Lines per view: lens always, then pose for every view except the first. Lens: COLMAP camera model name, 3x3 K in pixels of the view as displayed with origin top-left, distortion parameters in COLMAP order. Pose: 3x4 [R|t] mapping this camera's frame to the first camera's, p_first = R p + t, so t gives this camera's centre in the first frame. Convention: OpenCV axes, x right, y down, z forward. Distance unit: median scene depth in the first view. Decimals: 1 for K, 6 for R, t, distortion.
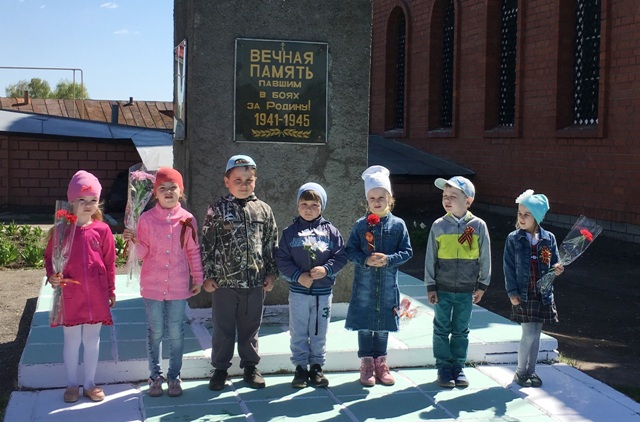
lens RADIAL K [[917.1, 0, 353.1], [0, 917.1, 178.0], [0, 0, 1]] dist [0.030594, 0.101808]
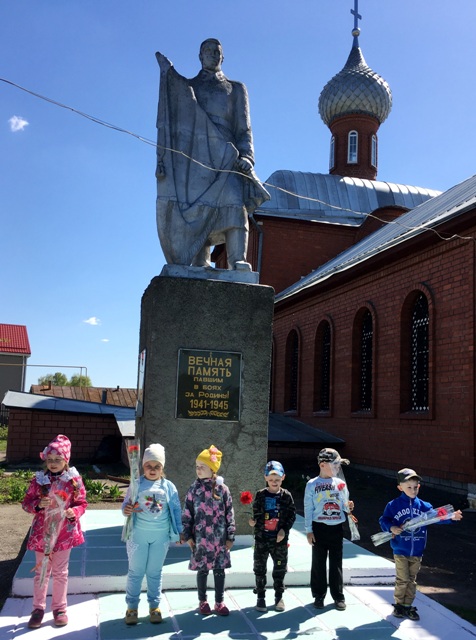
lens RADIAL K [[607.5, 0, 247.3], [0, 607.5, 355.7], [0, 0, 1]] dist [0.050298, -0.030172]
pose [[0.999431, 0.014966, -0.030215, 0.011426], [-0.019056, 0.989971, -0.139979, -0.005999], [0.027818, 0.140475, 0.989693, 0.035155]]
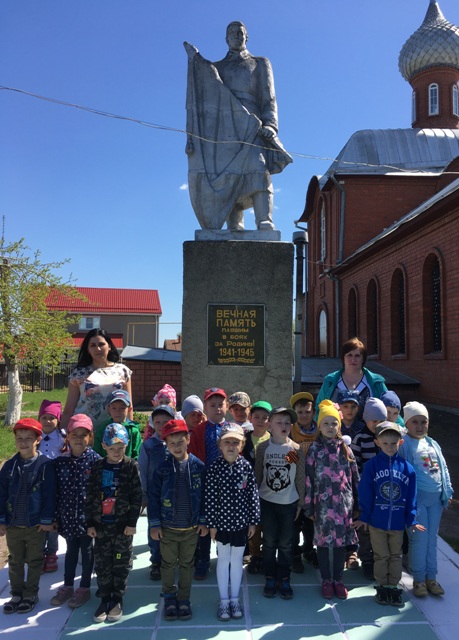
lens RADIAL K [[546.6, 0, 242.0], [0, 546.6, 319.4], [0, 0, 1]] dist [0.064130, -0.077422]
pose [[0.970031, -0.030771, -0.241026, 0.167358], [0.002234, 0.993037, -0.117785, -0.006548], [0.242972, 0.113717, 0.963345, 0.058168]]
